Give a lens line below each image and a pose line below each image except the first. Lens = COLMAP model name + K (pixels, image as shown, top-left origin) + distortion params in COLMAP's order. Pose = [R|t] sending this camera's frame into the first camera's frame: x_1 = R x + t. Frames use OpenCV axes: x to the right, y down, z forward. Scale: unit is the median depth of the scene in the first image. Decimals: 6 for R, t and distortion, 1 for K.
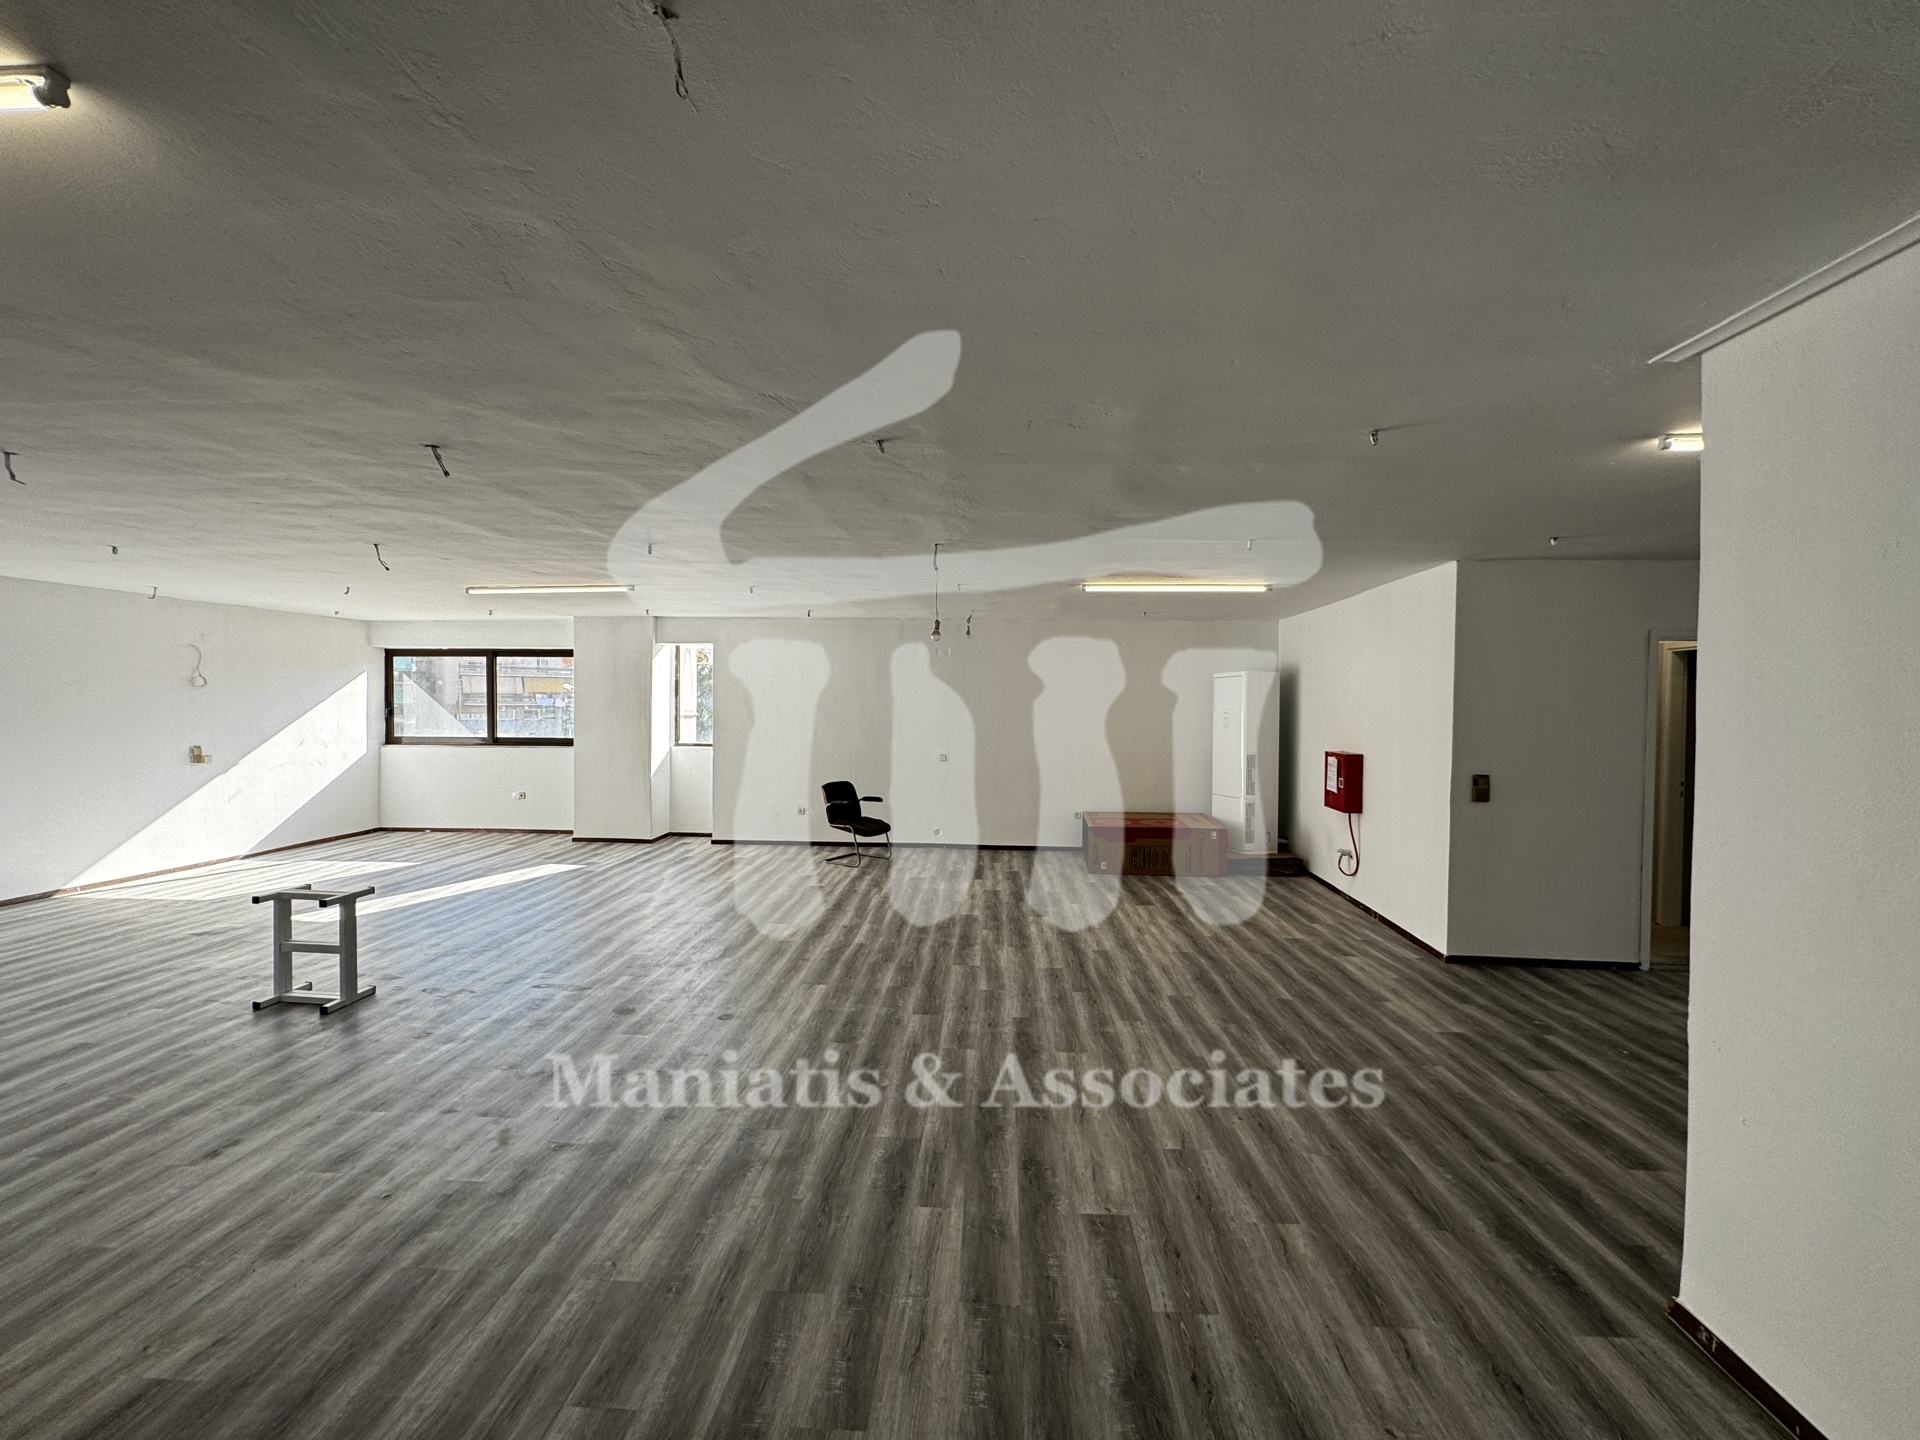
lens RADIAL K [[764.7, 0, 961.4], [0, 764.7, 720.9], [0, 0, 1]] dist [-0.000723, 0.000593]
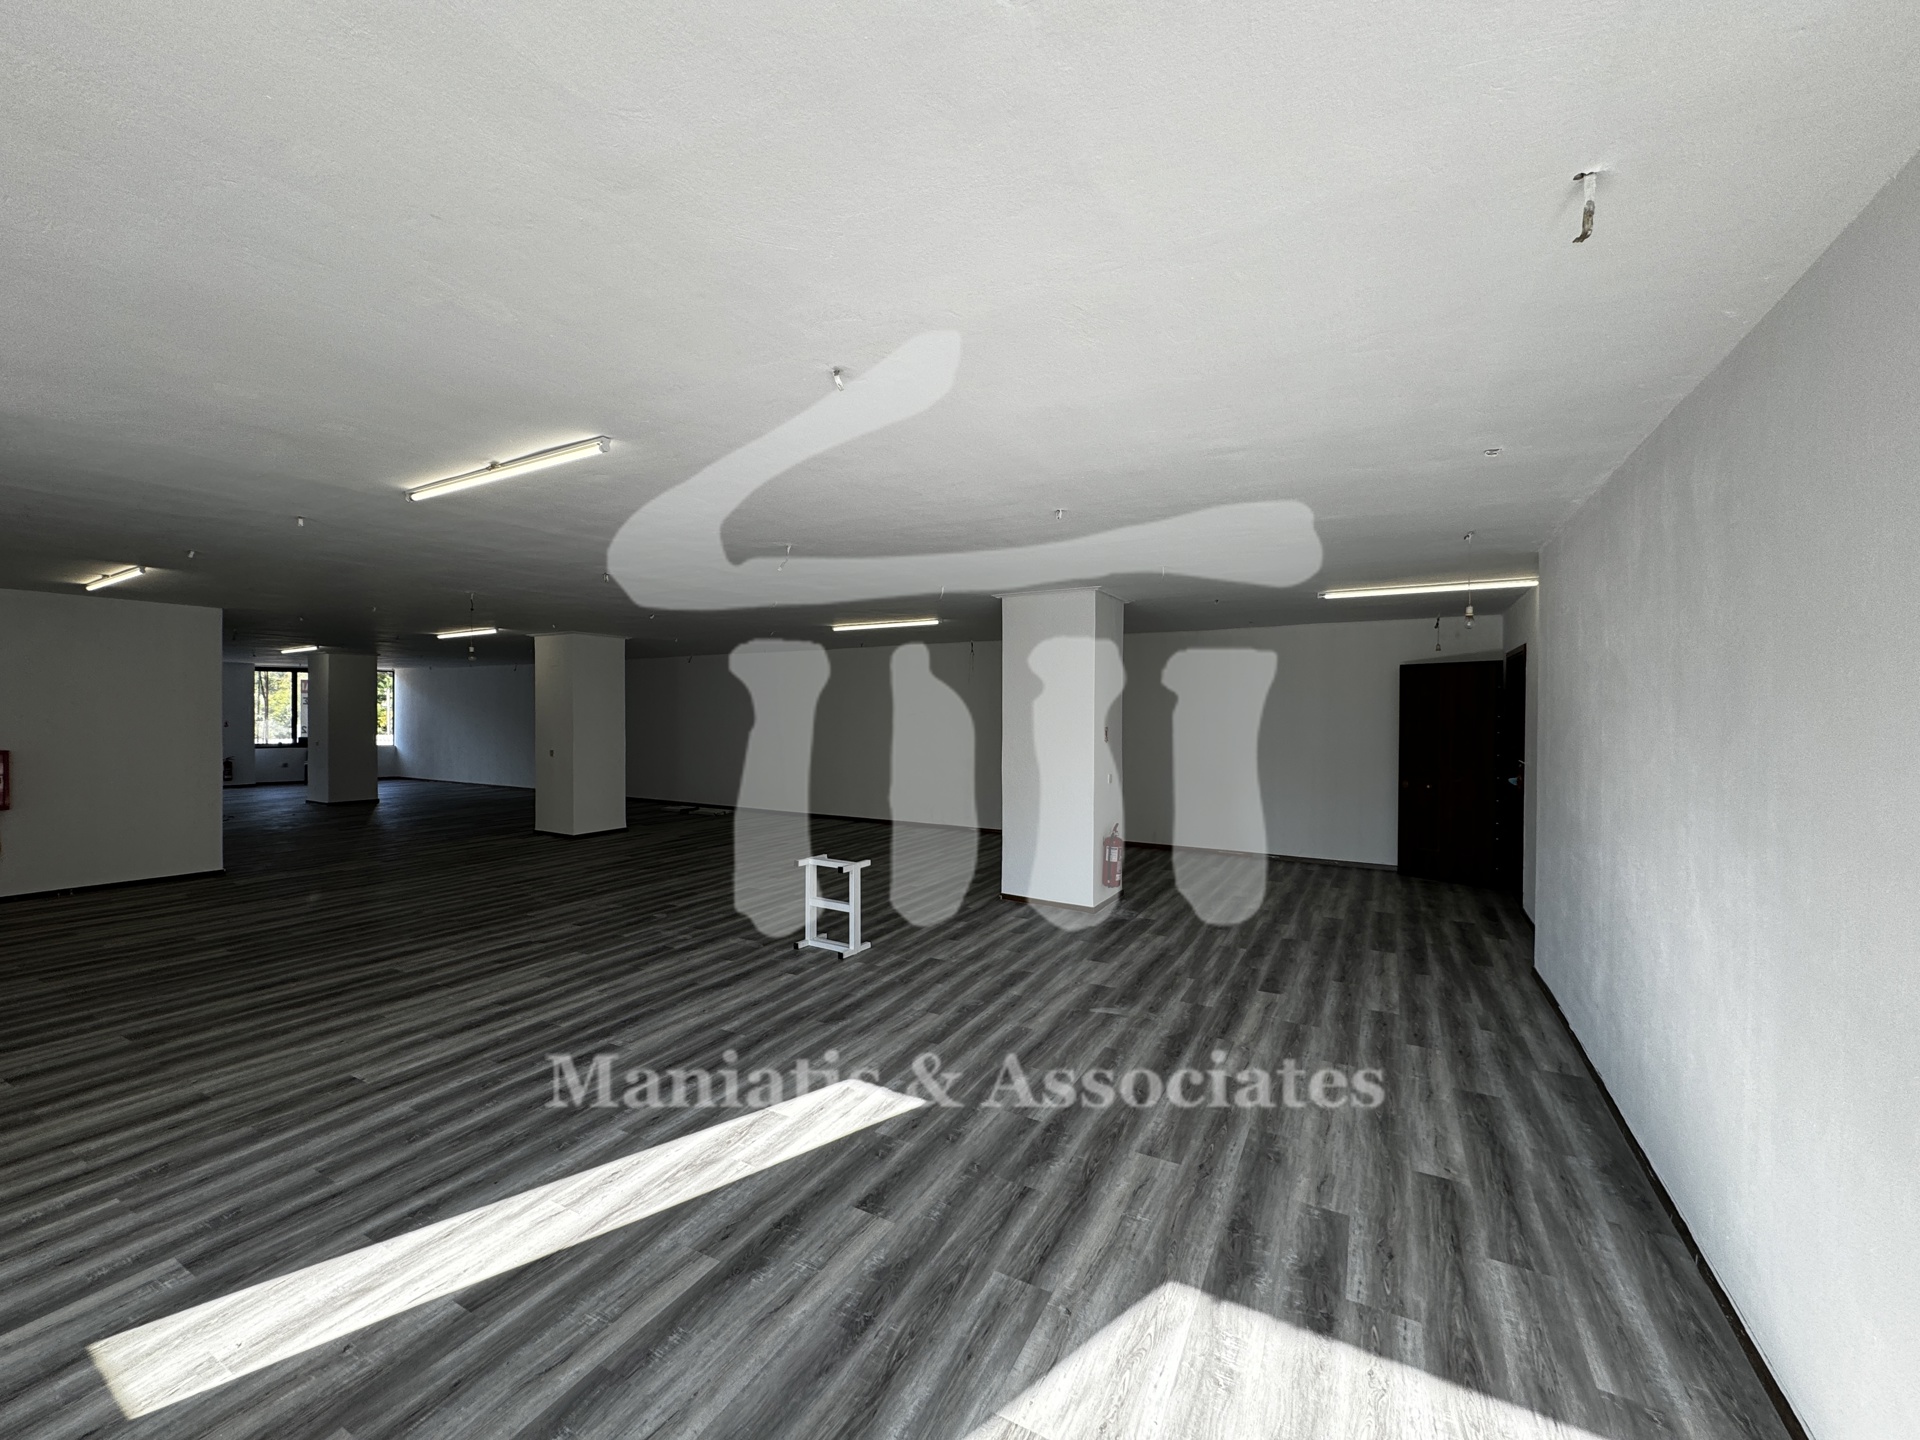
lens RADIAL K [[764.7, 0, 962.5], [0, 764.7, 719.2], [0, 0, 1]] dist [-0.000723, 0.000593]
pose [[-0.899545, -0.014448, 0.436589, -1.558237], [-0.002069, 0.999583, 0.028815, -0.043338], [-0.436823, 0.025017, -0.899200, 1.999709]]
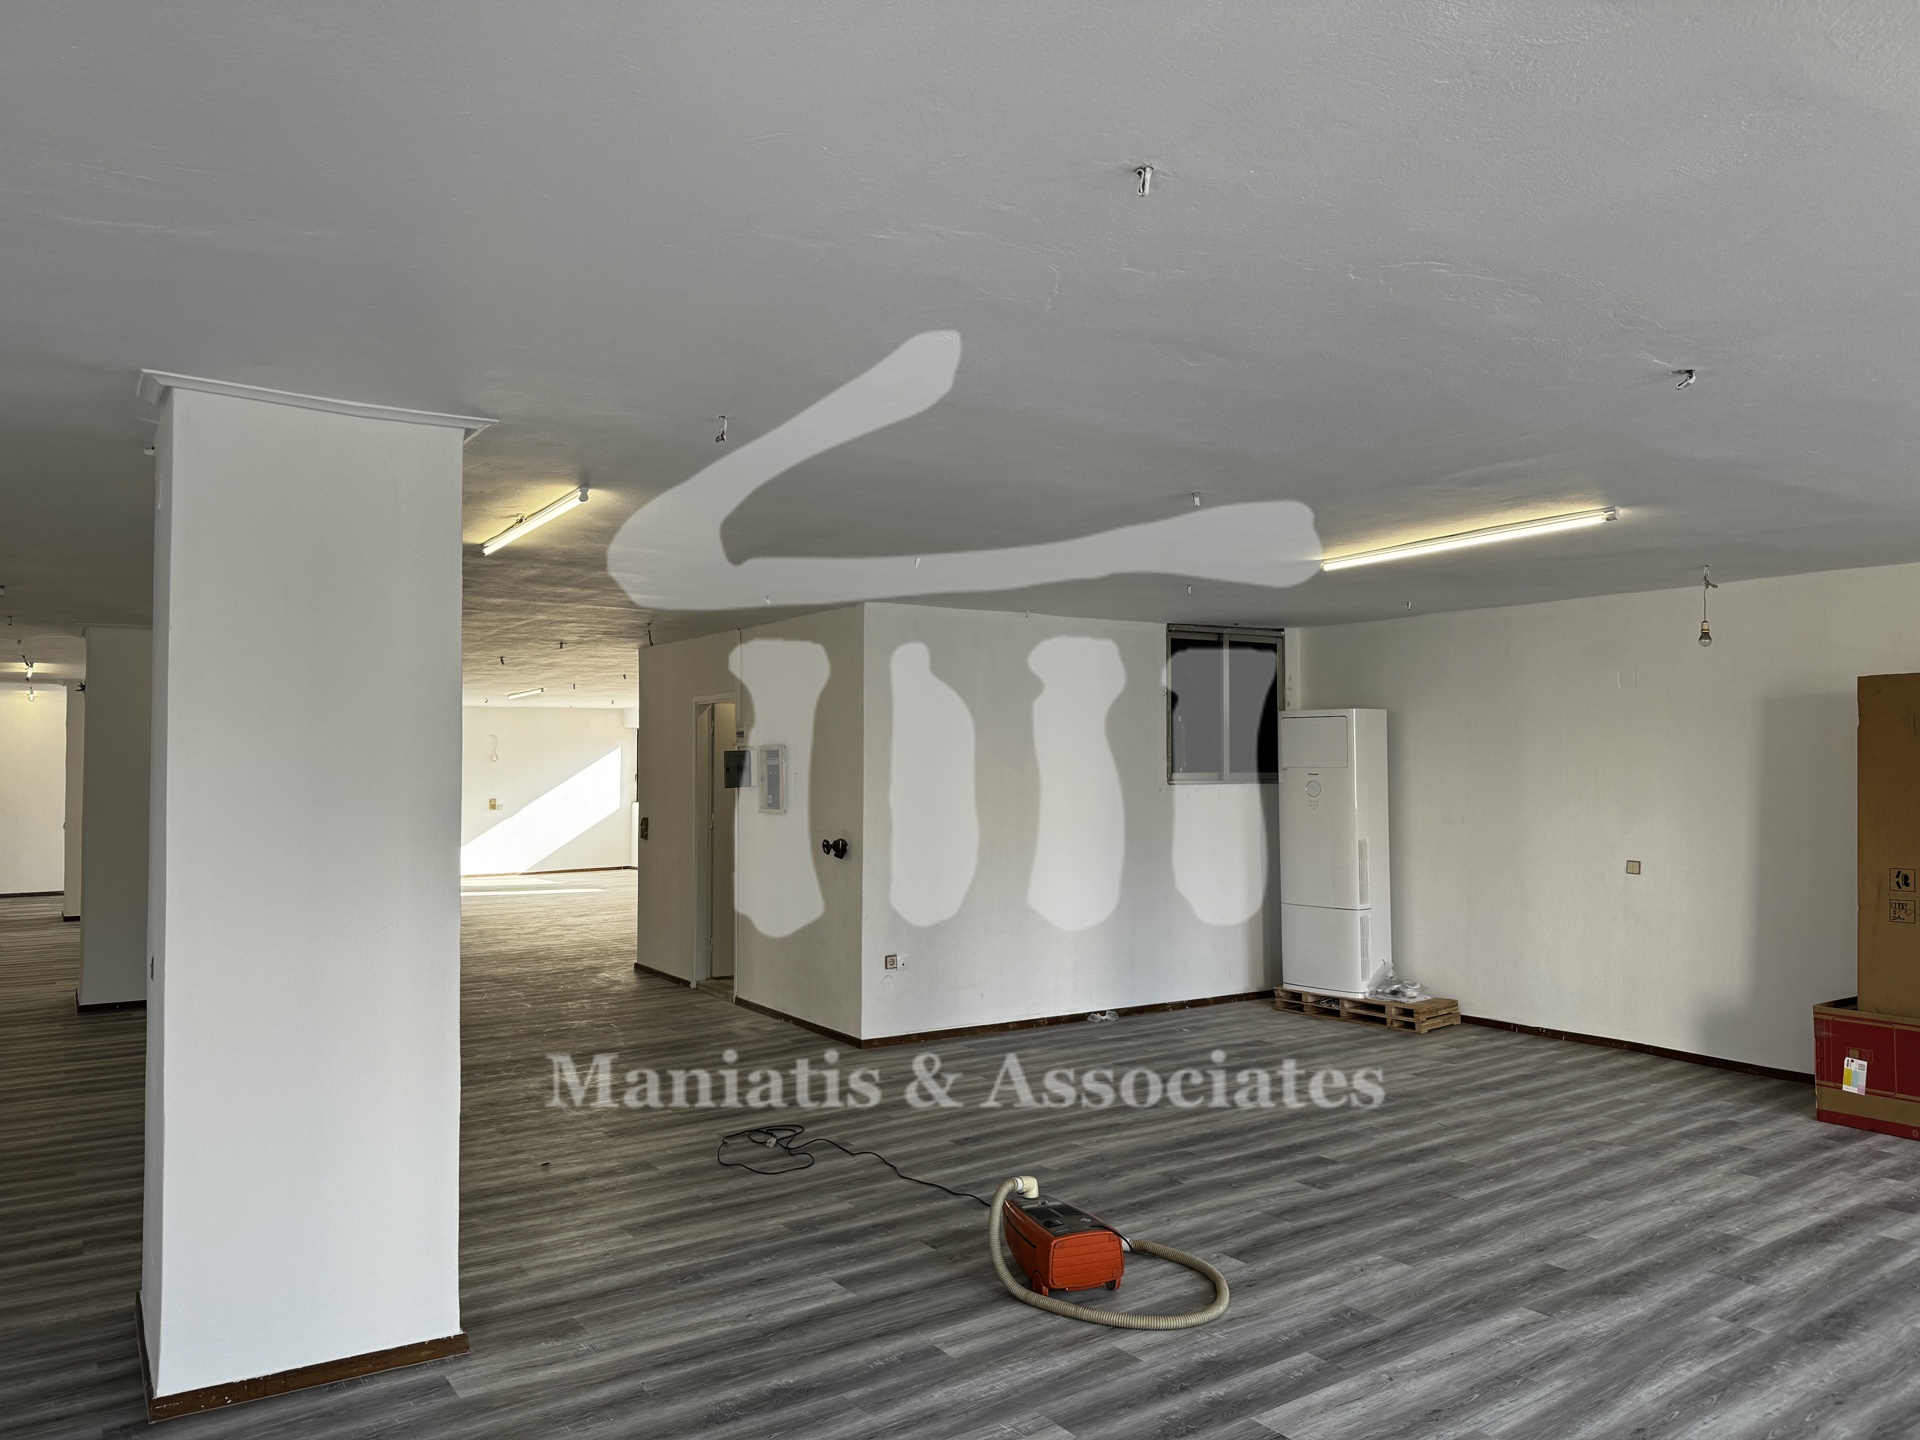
lens RADIAL K [[1344.9, 0, 972.0], [0, 1344.9, 722.5], [0, 0, 1]] dist [0.050856, -0.063519]
pose [[0.622321, -0.037751, -0.781851, 3.171672], [-0.007367, 0.998510, -0.054075, 0.035688], [0.782727, 0.039412, 0.621115, 0.049884]]
